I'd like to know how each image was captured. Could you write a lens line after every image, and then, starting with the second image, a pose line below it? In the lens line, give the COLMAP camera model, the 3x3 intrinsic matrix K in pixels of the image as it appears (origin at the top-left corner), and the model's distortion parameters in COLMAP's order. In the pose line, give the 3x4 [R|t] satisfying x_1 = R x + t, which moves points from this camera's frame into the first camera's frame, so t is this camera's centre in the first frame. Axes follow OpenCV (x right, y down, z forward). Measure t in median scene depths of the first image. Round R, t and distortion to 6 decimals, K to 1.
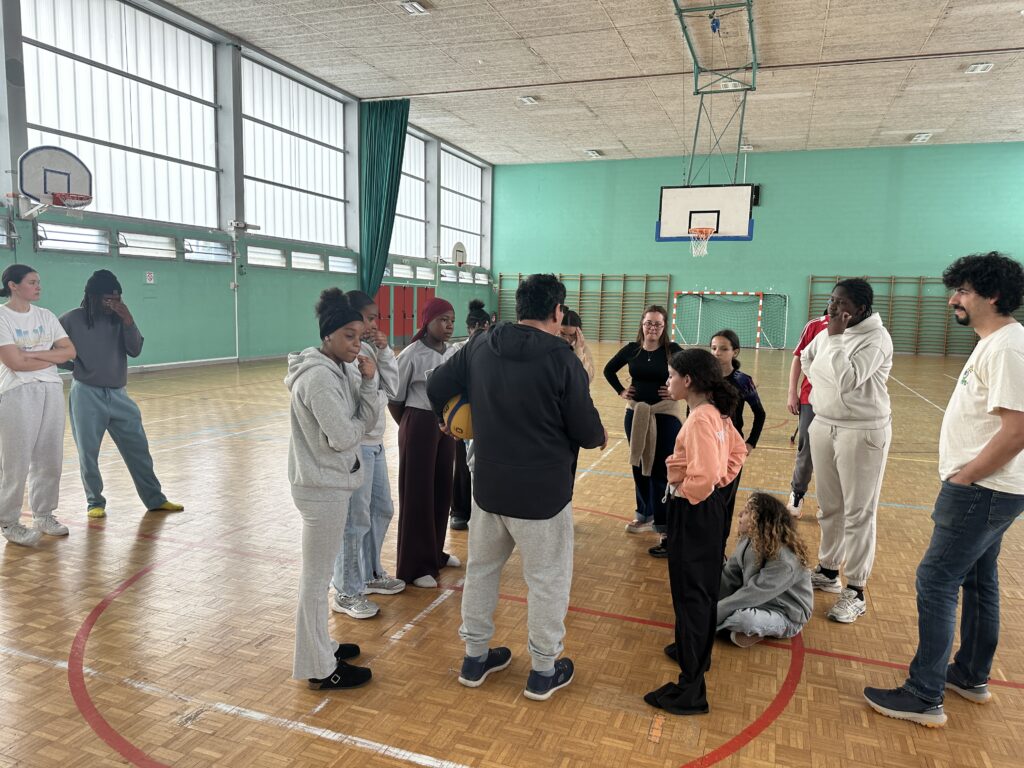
lens RADIAL K [[719.0, 0, 511.5], [0, 719.0, 386.5], [0, 0, 1]] dist [0.146873, -0.250468]
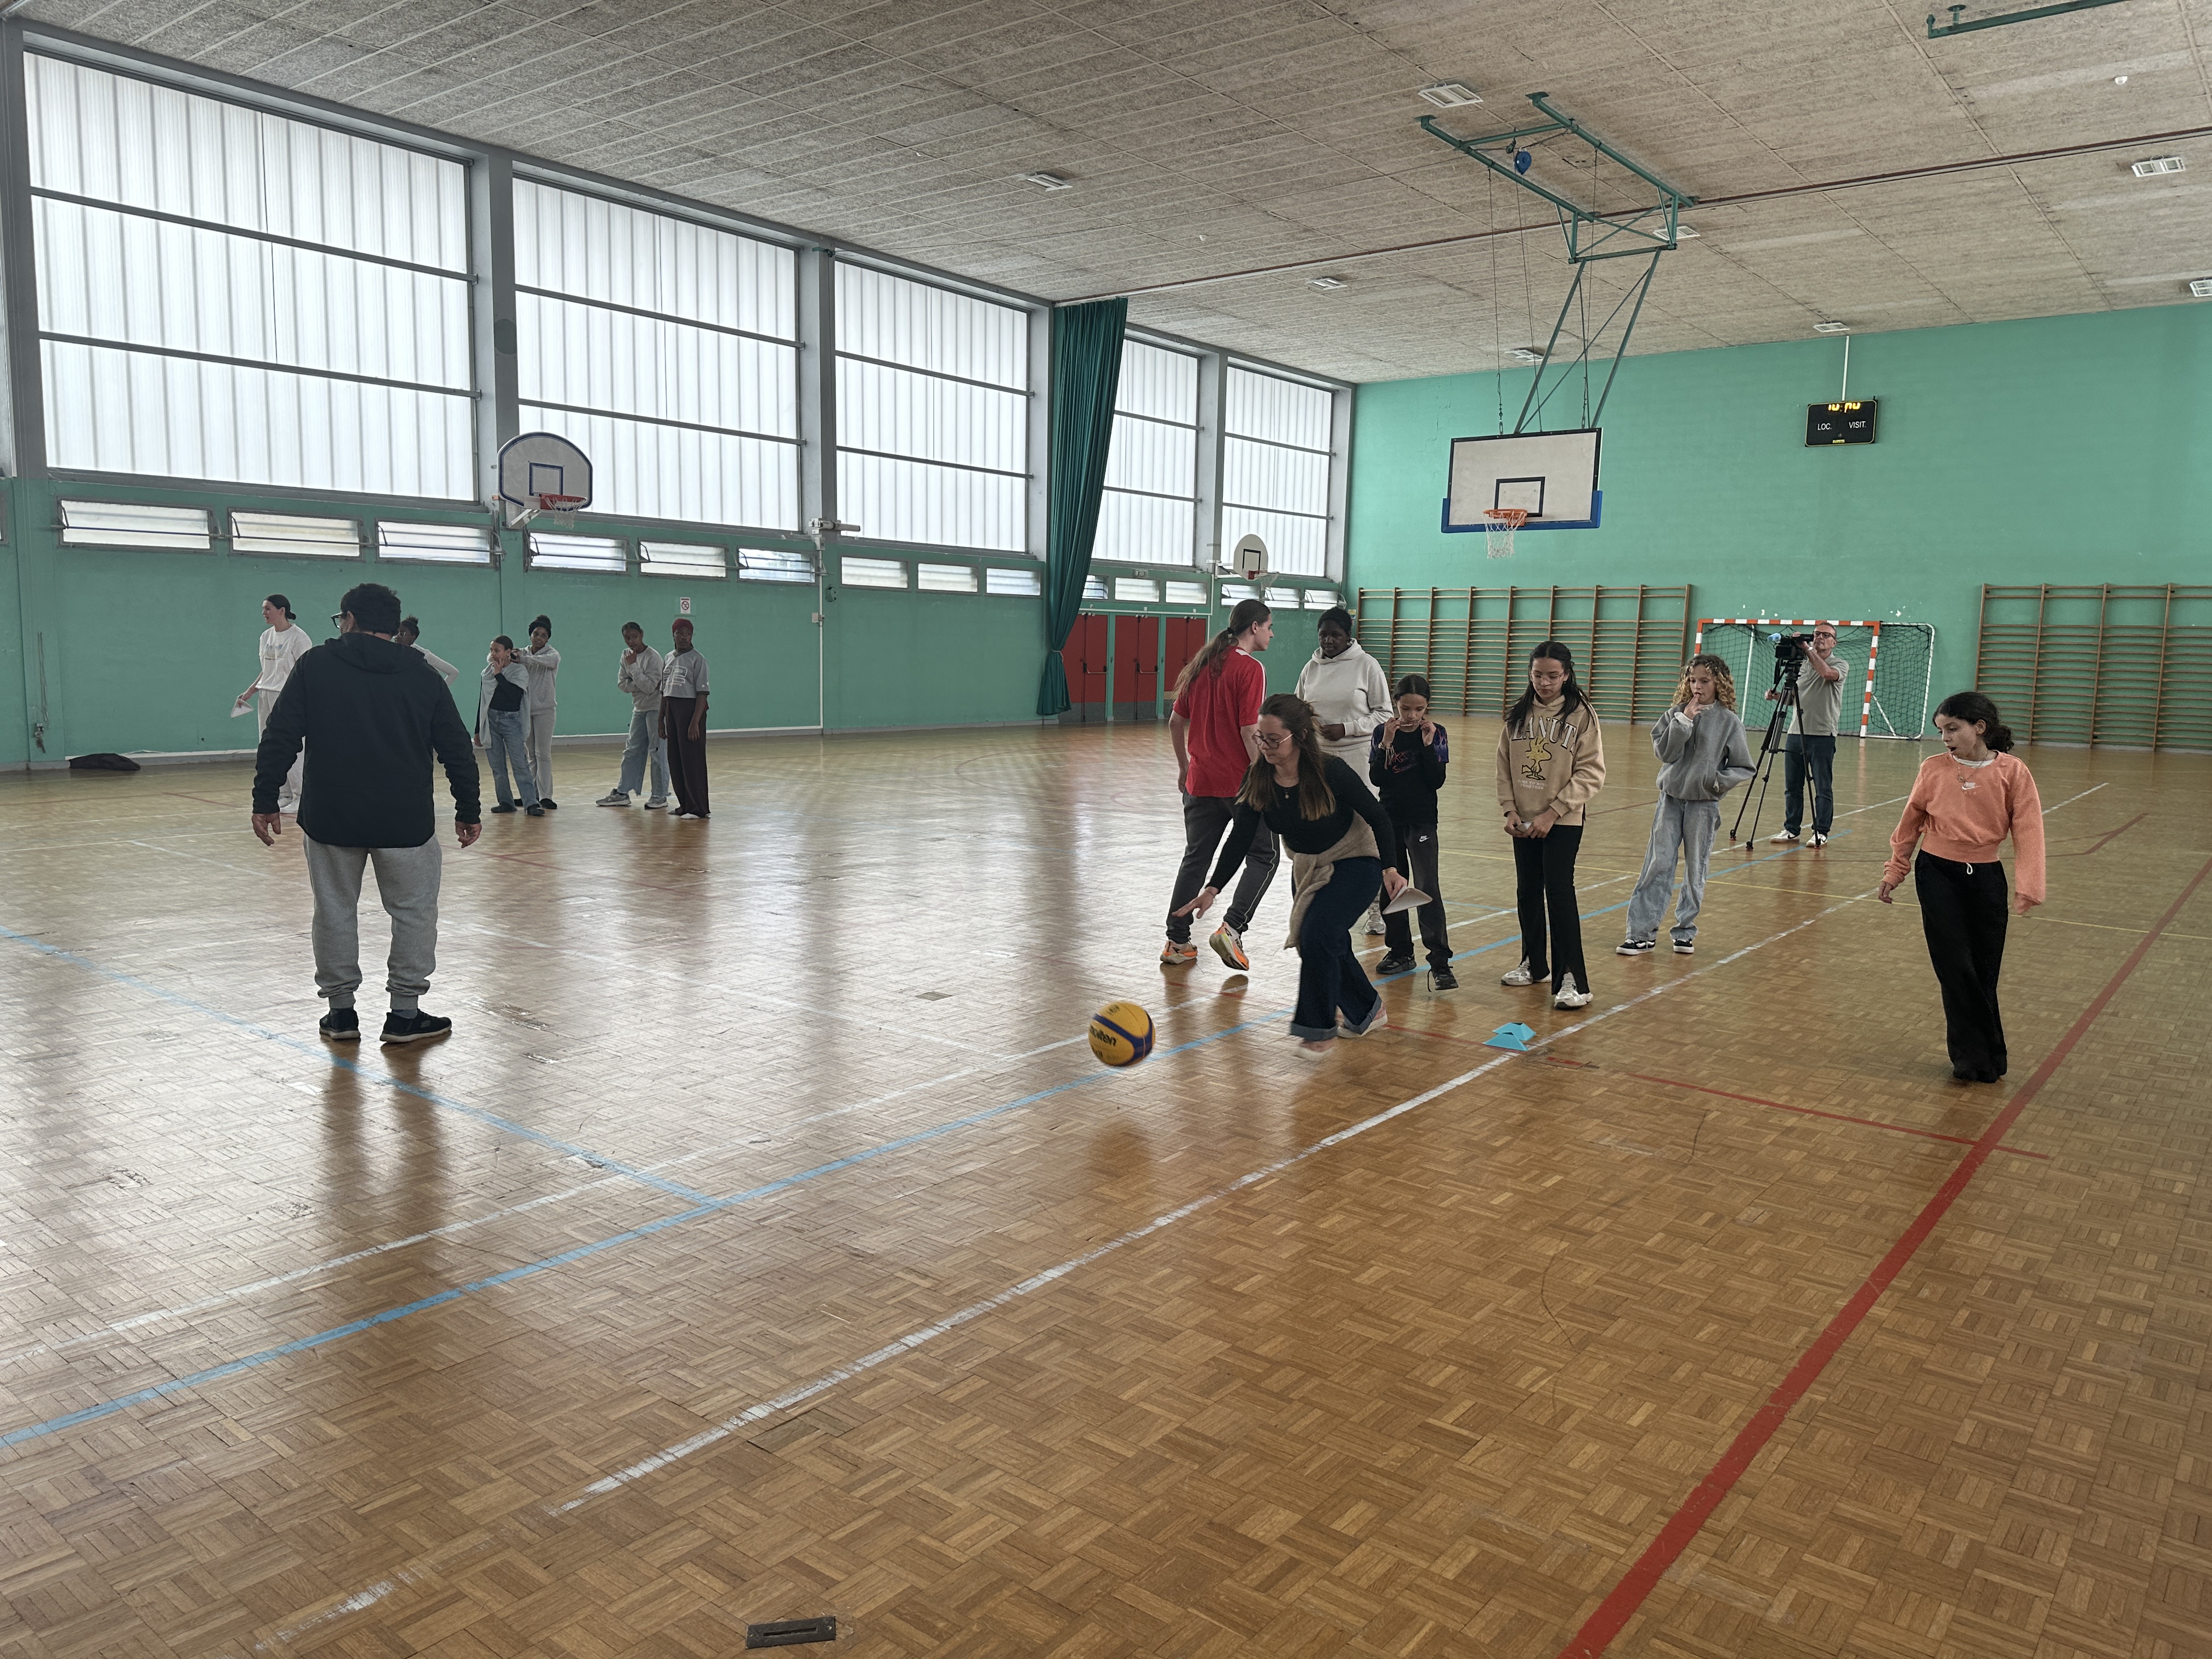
lens RADIAL K [[1553.1, 0, 1105.0], [0, 1553.1, 834.8], [0, 0, 1]] dist [0.146873, -0.250468]
pose [[0.947735, 0.035375, -0.317092, 0.285462], [-0.035404, 0.999357, 0.005675, 0.035966], [0.317089, 0.005848, 0.948378, -0.224296]]
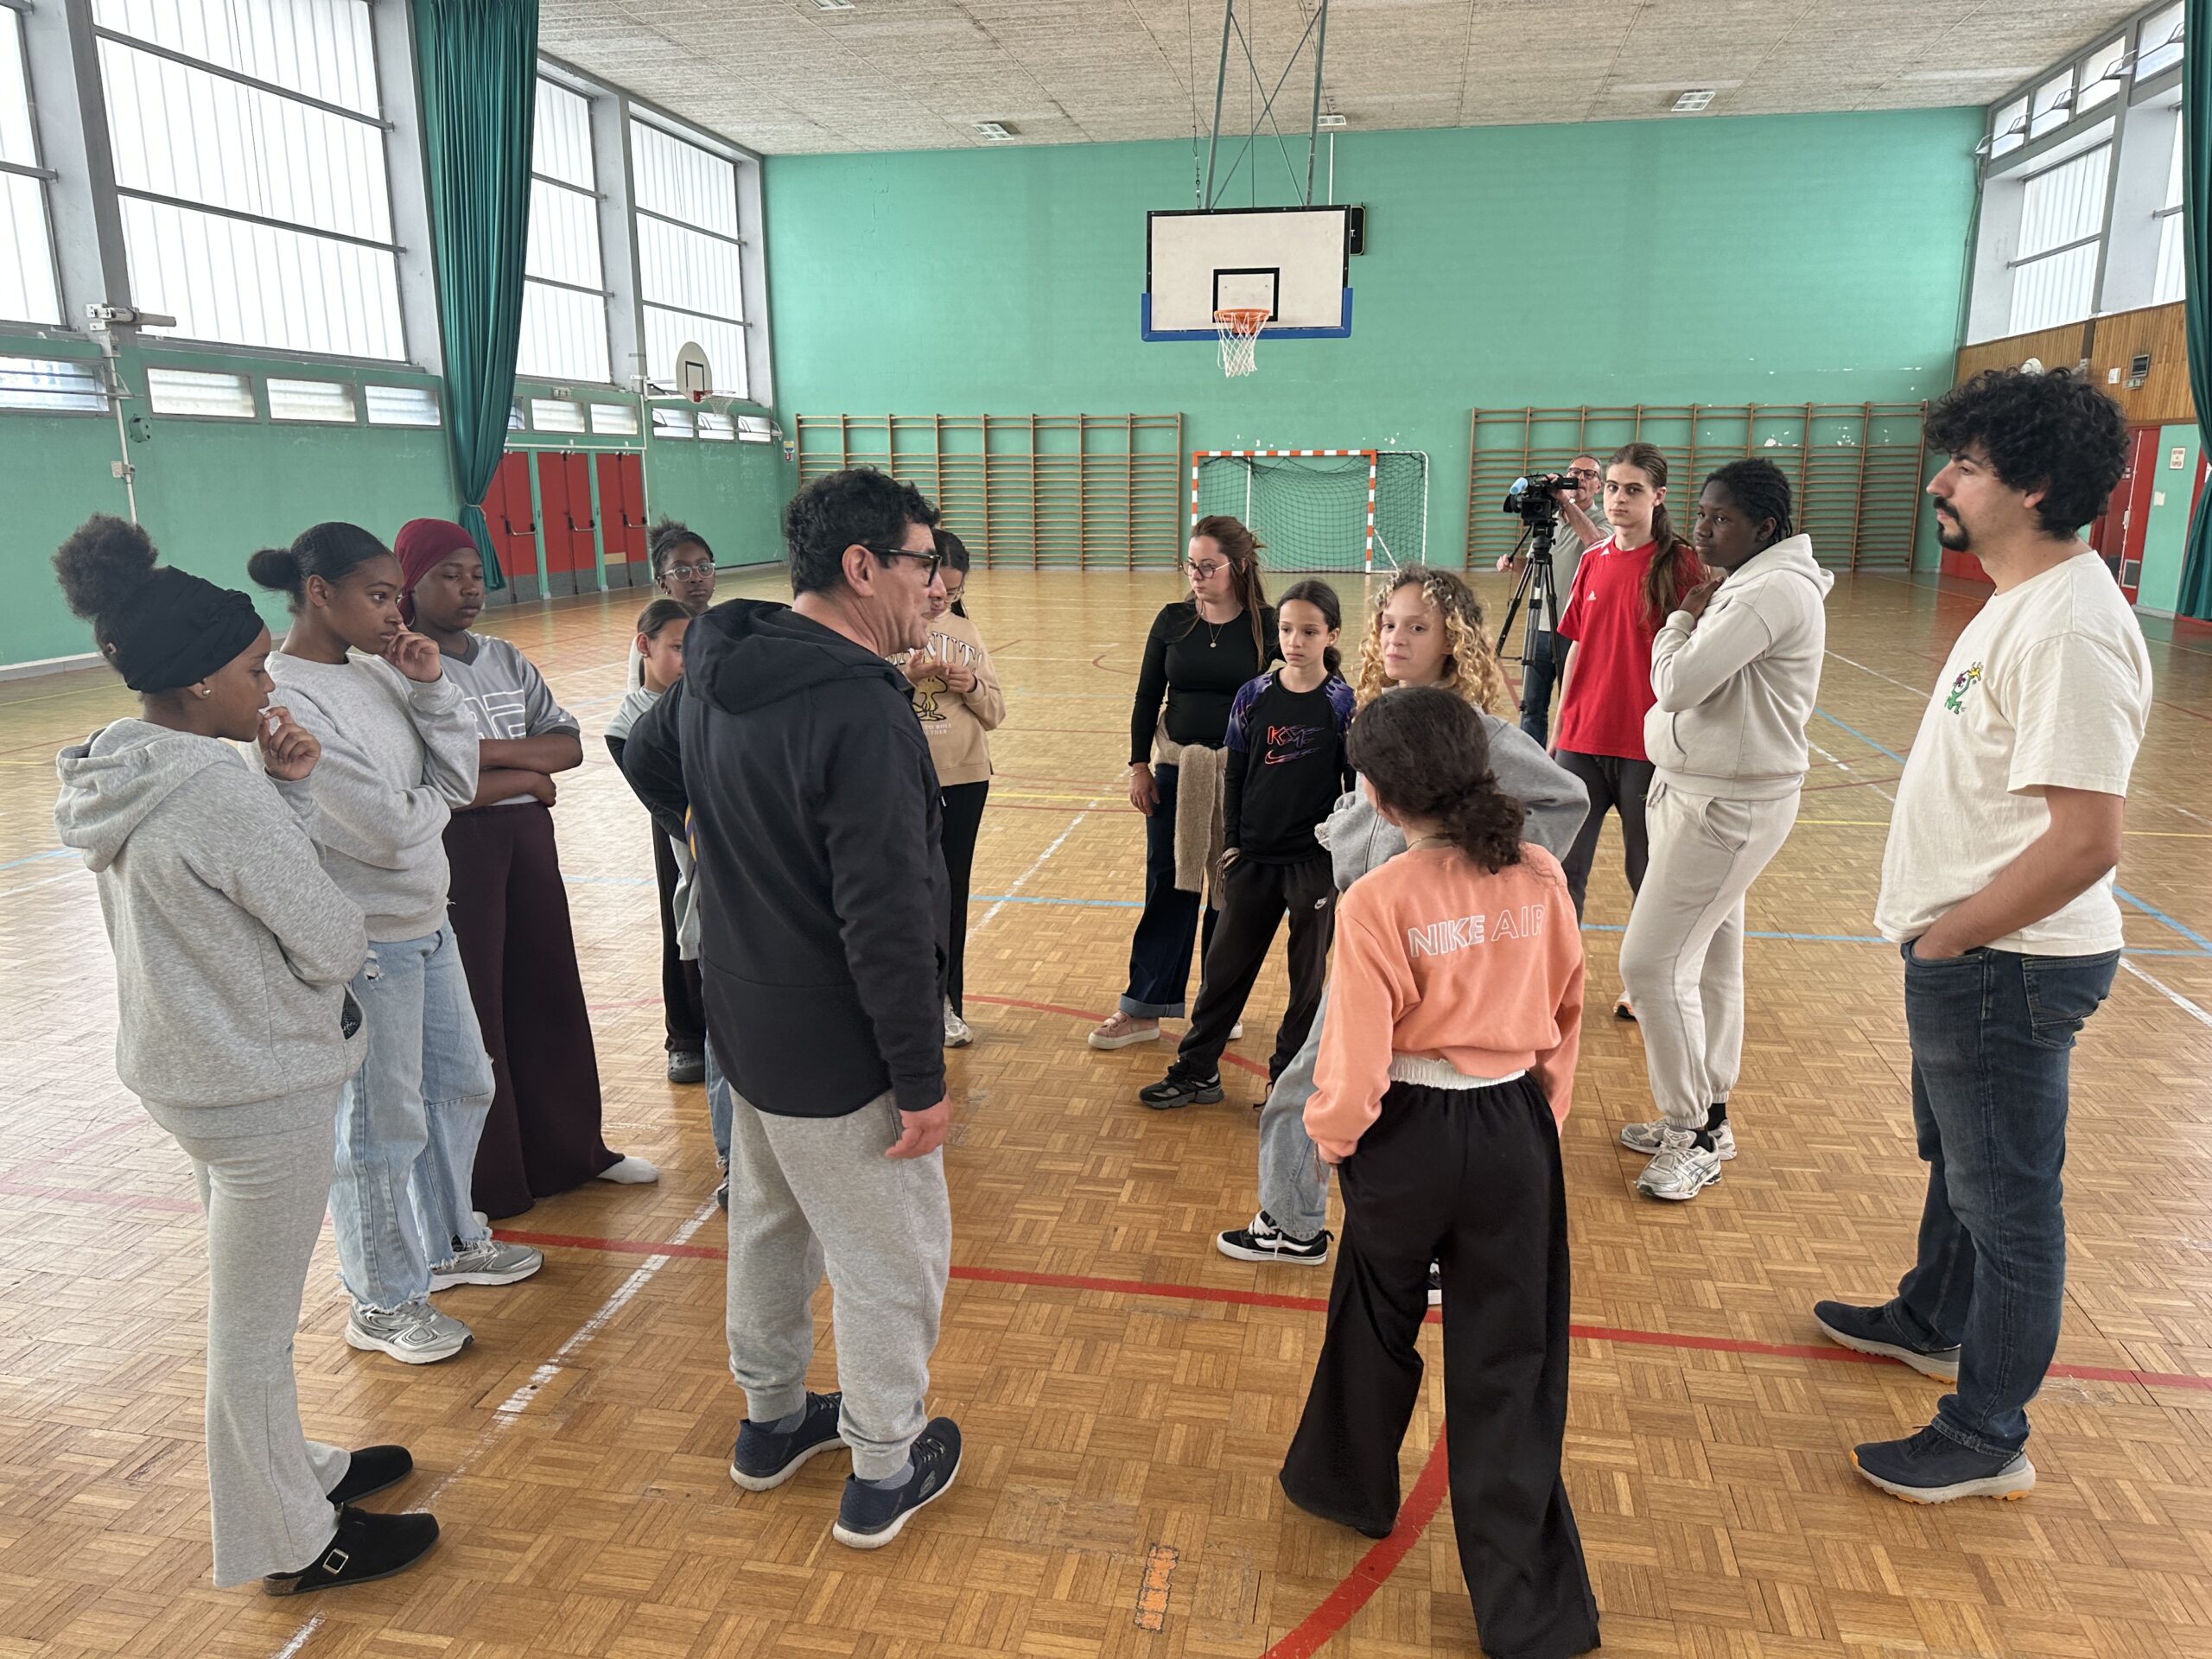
lens RADIAL K [[1575.5, 0, 1107.3], [0, 1575.5, 834.4], [0, 0, 1]] dist [0.037921, -0.051954]
pose [[0.986141, -0.063615, 0.153231, 0.010149], [0.046438, 0.992489, 0.113180, -0.010114], [-0.159280, -0.104496, 0.981688, 0.028237]]
